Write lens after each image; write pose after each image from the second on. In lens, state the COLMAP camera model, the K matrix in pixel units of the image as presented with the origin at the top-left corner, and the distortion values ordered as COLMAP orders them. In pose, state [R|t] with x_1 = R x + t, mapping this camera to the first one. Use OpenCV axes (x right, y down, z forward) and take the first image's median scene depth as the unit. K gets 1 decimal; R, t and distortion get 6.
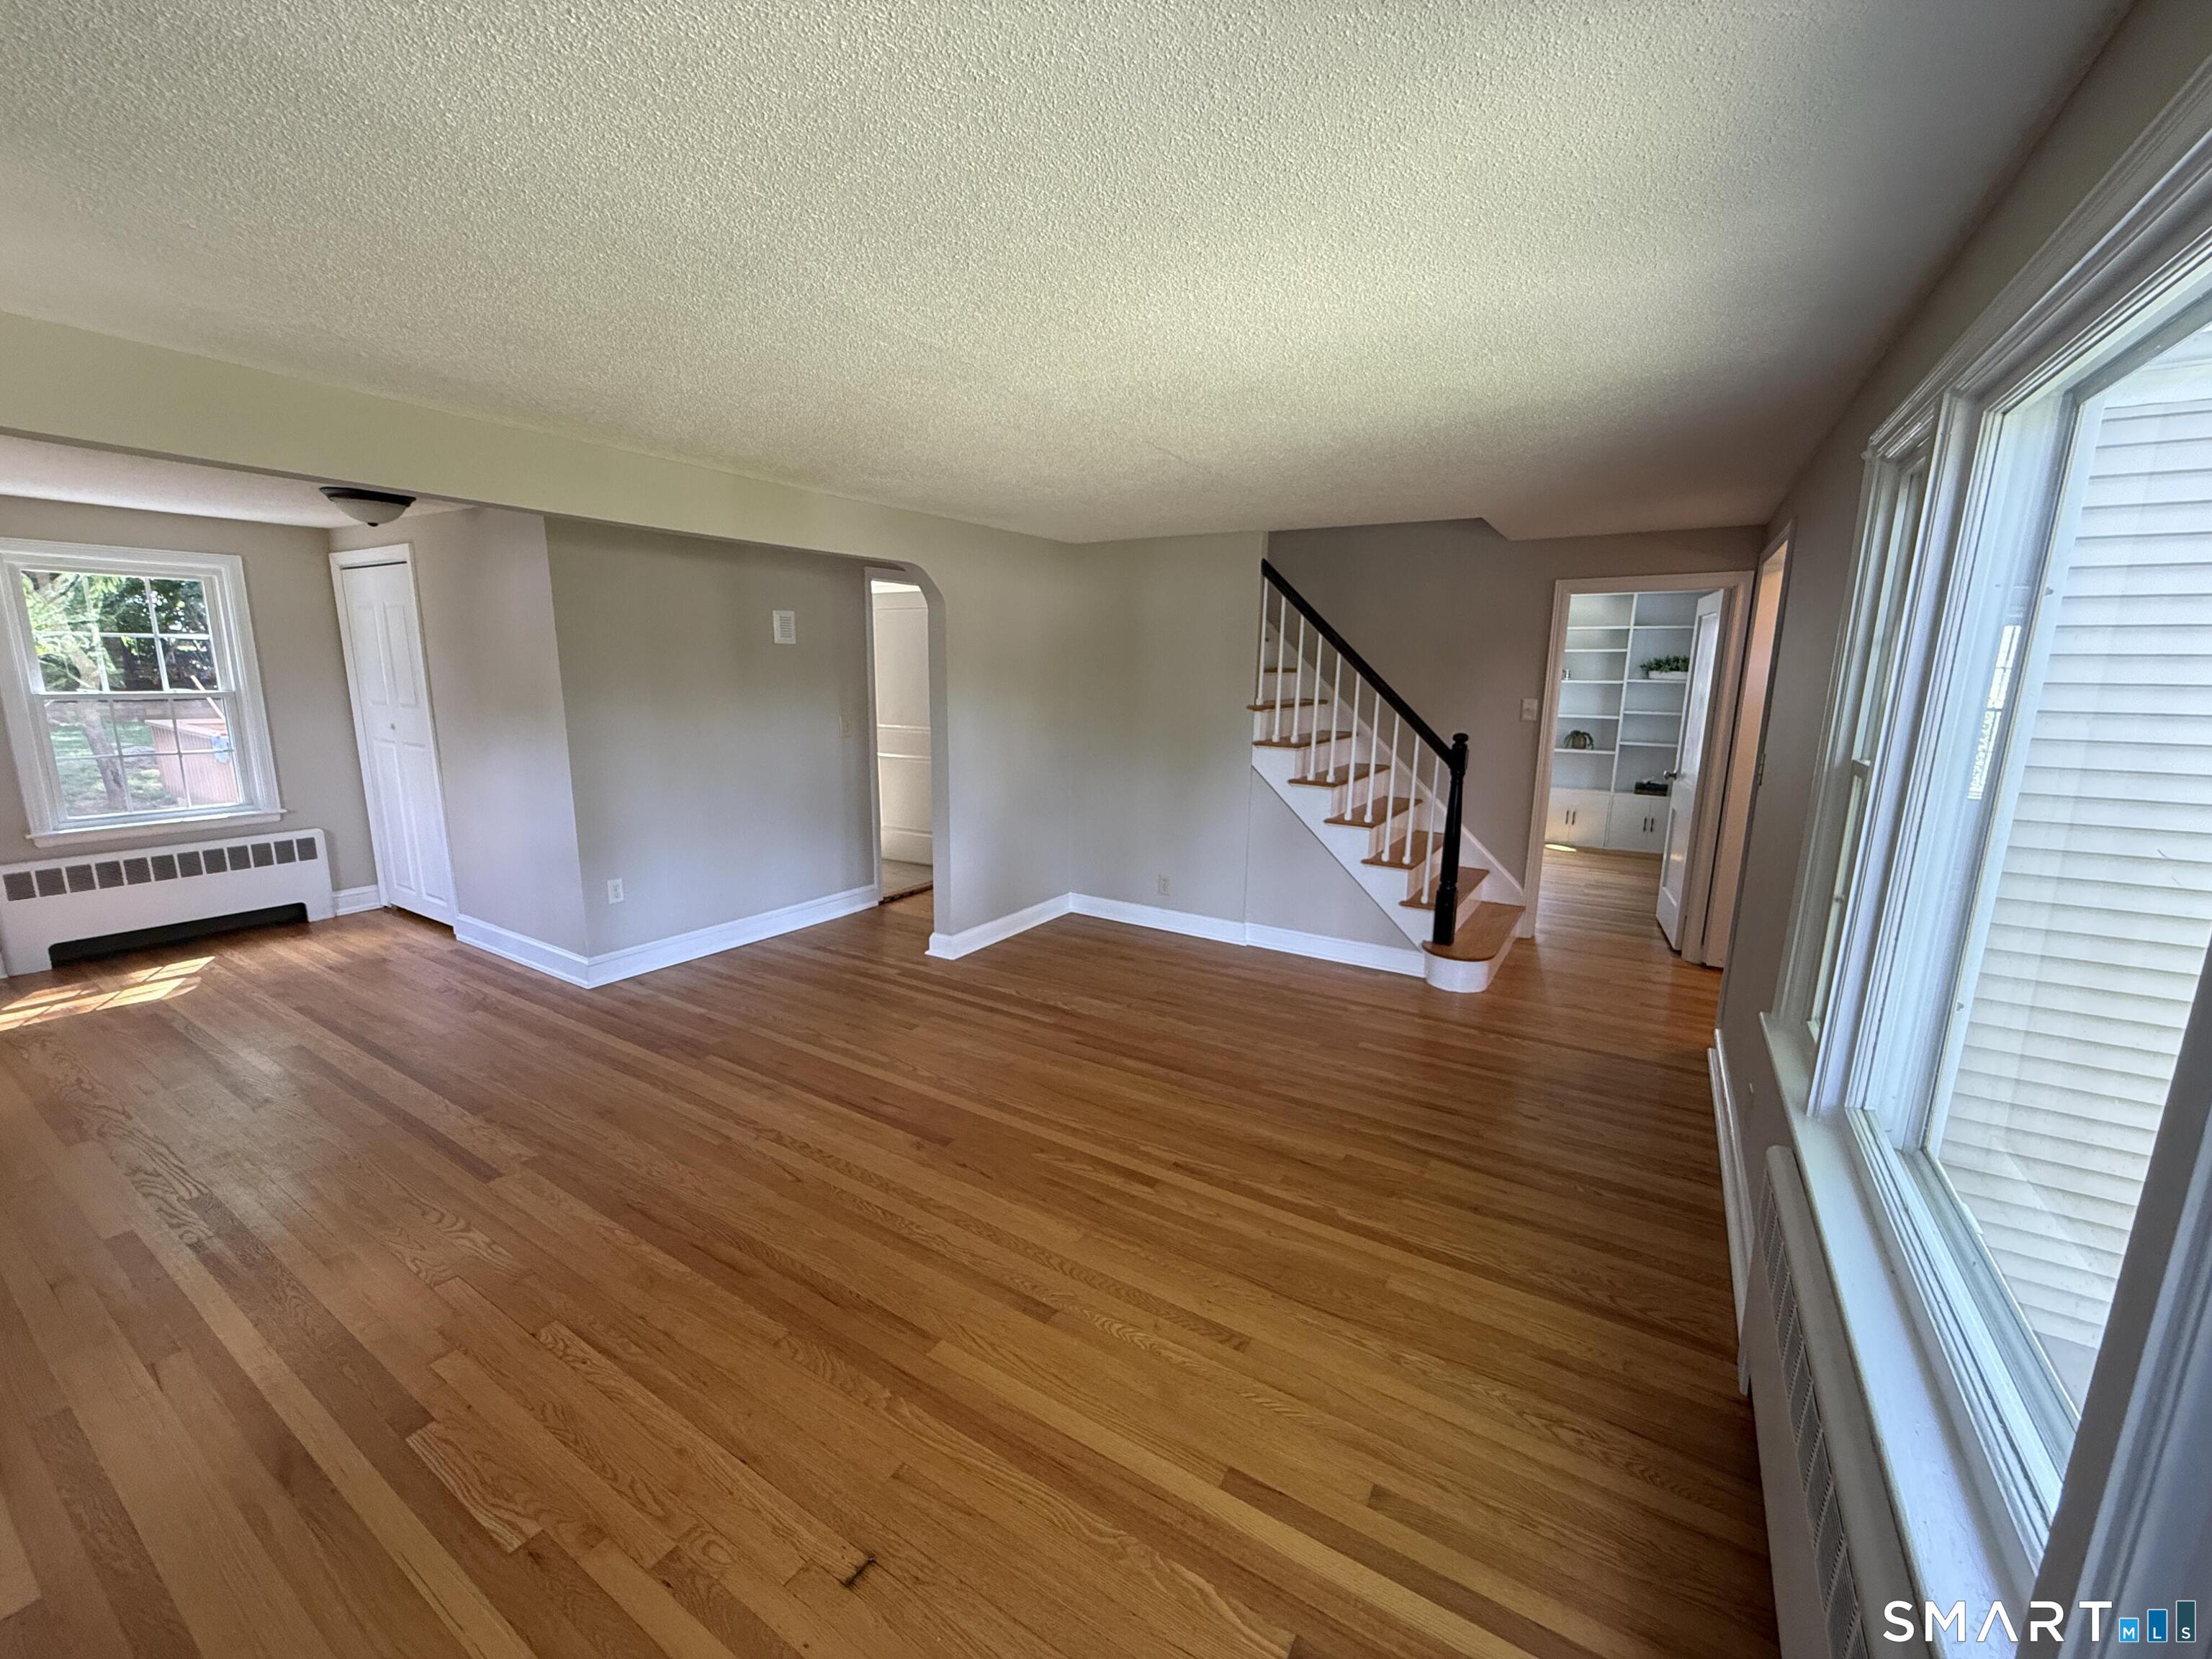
lens RADIAL K [[876.5, 0, 1117.3], [0, 876.5, 831.9], [0, 0, 1]] dist [-0.003085, 0.000420]
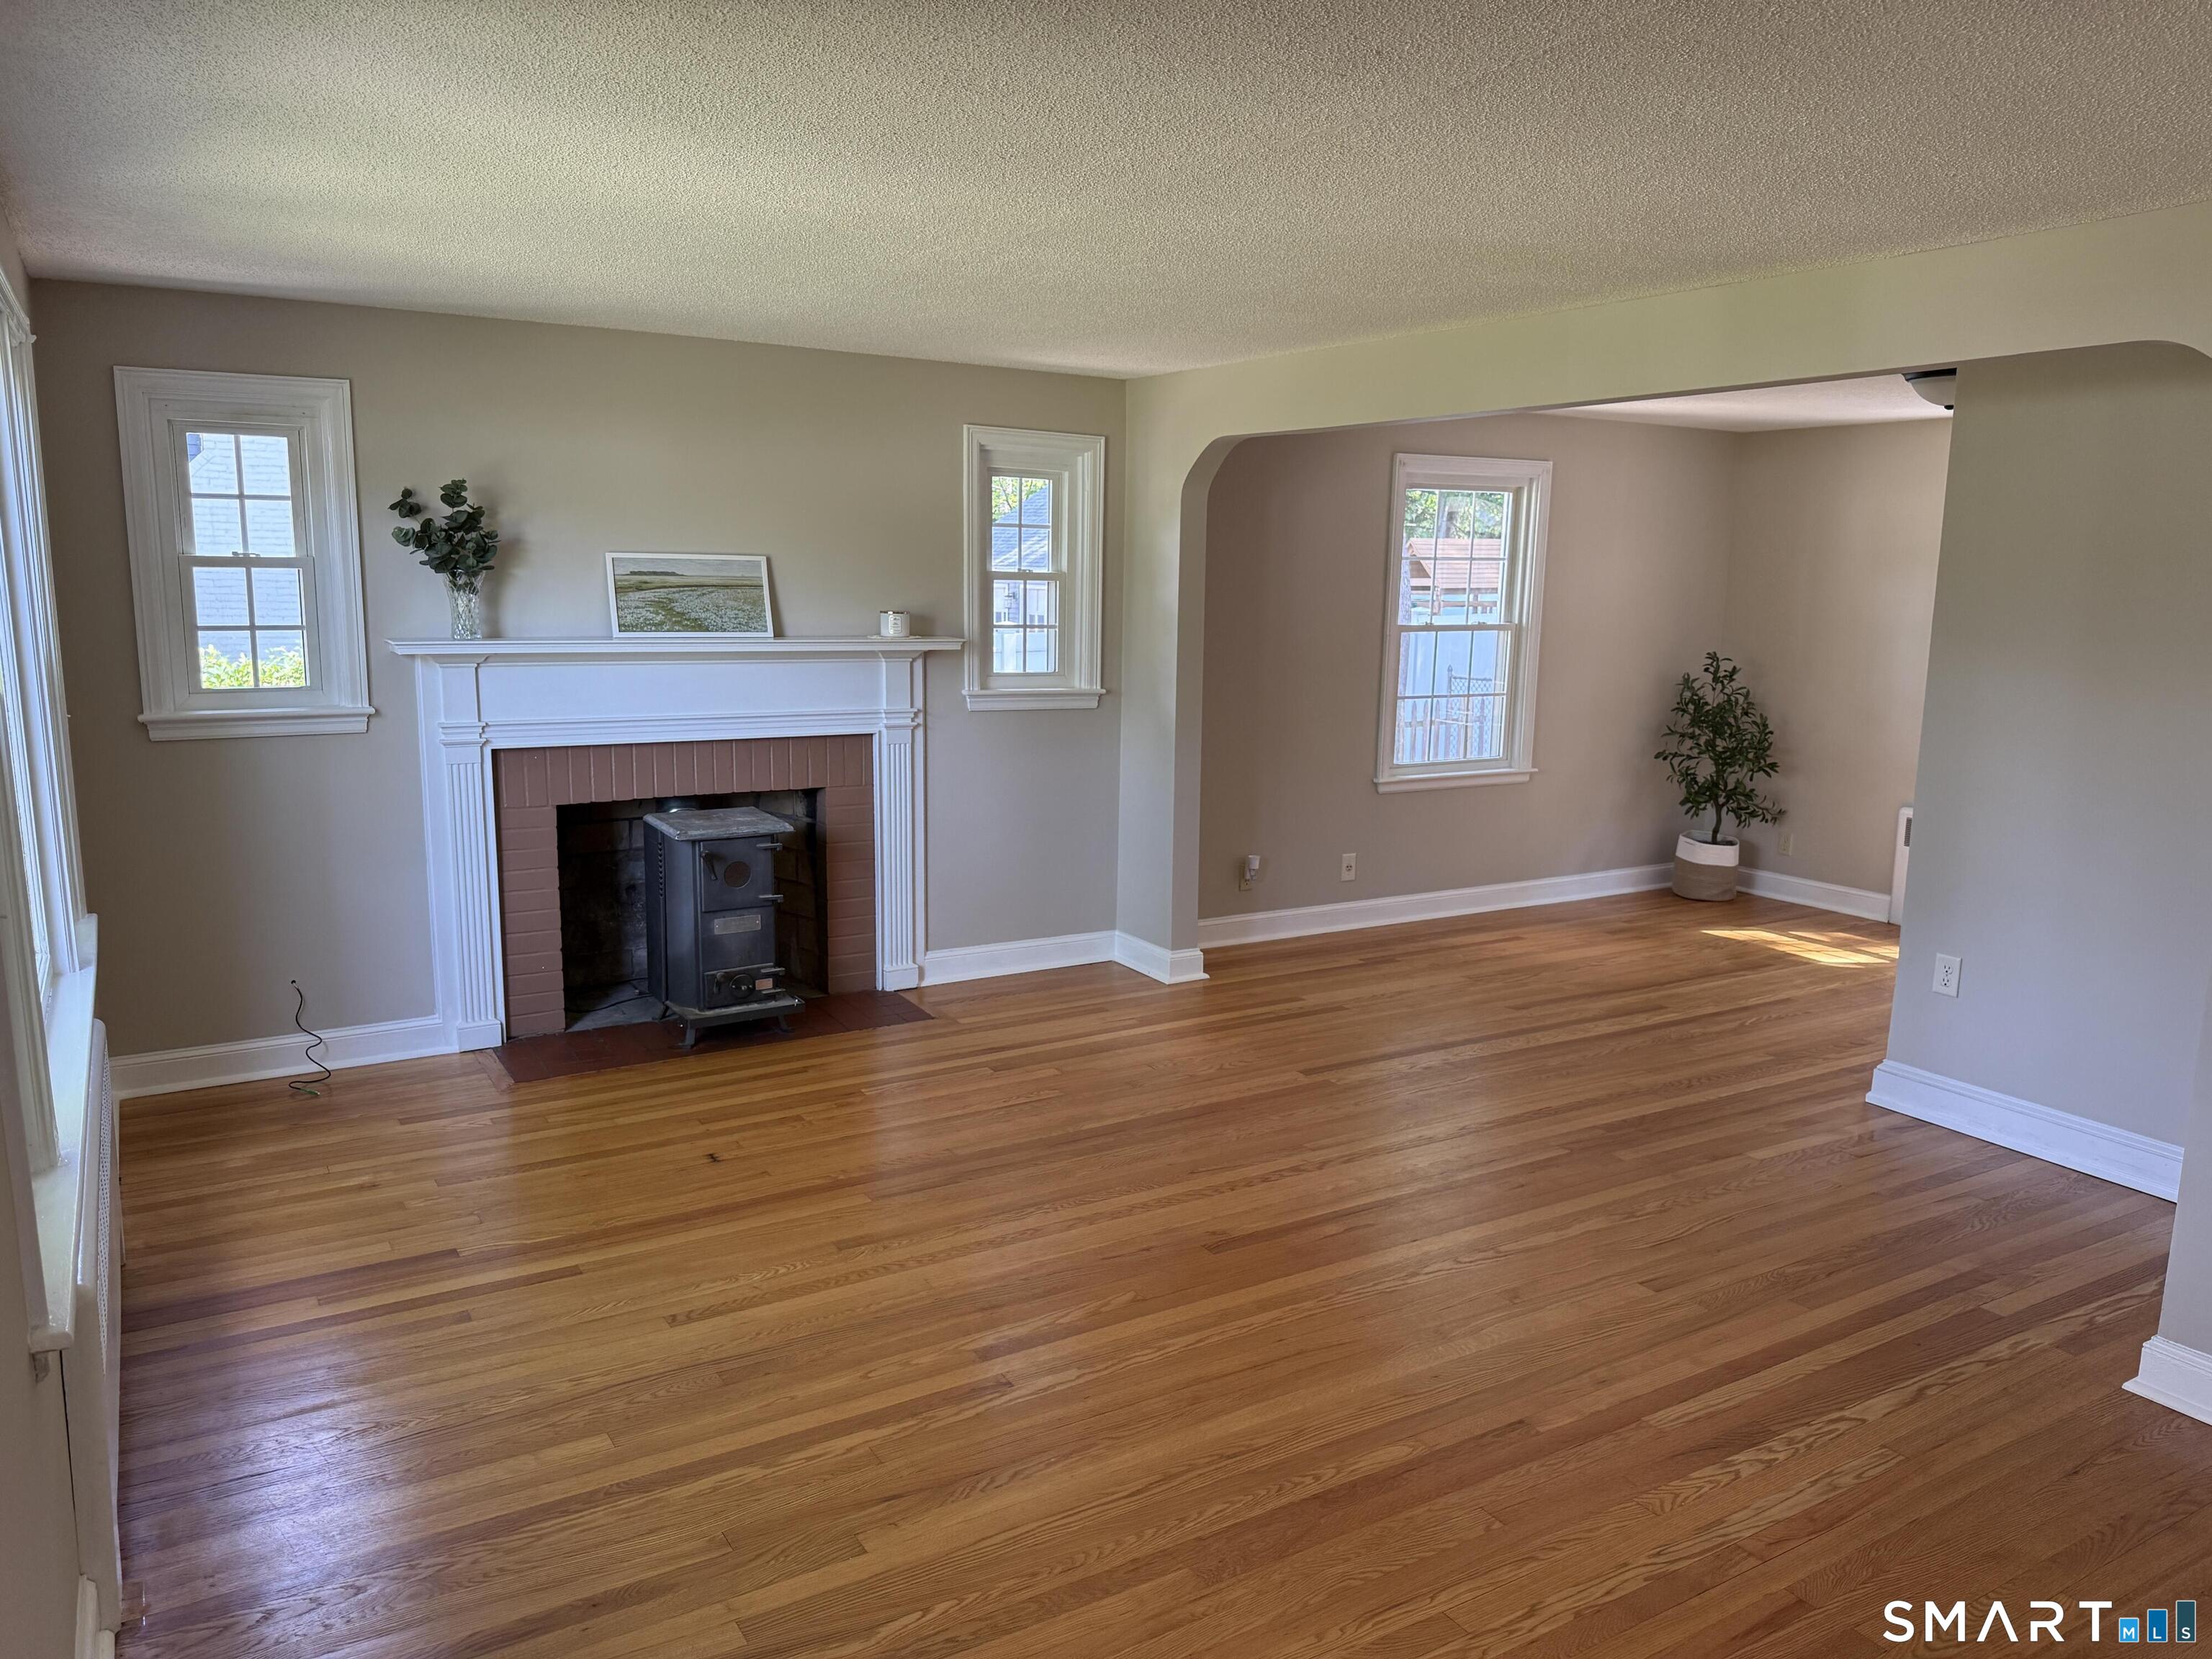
lens RADIAL K [[1562.3, 0, 1106.9], [0, 1562.3, 825.1], [0, 0, 1]] dist [0.074790, -0.098790]
pose [[-0.457270, 0.122355, -0.880871, 0.730776], [-0.186367, 0.955314, 0.229440, -0.198145], [0.869581, 0.269081, -0.414034, 1.075979]]
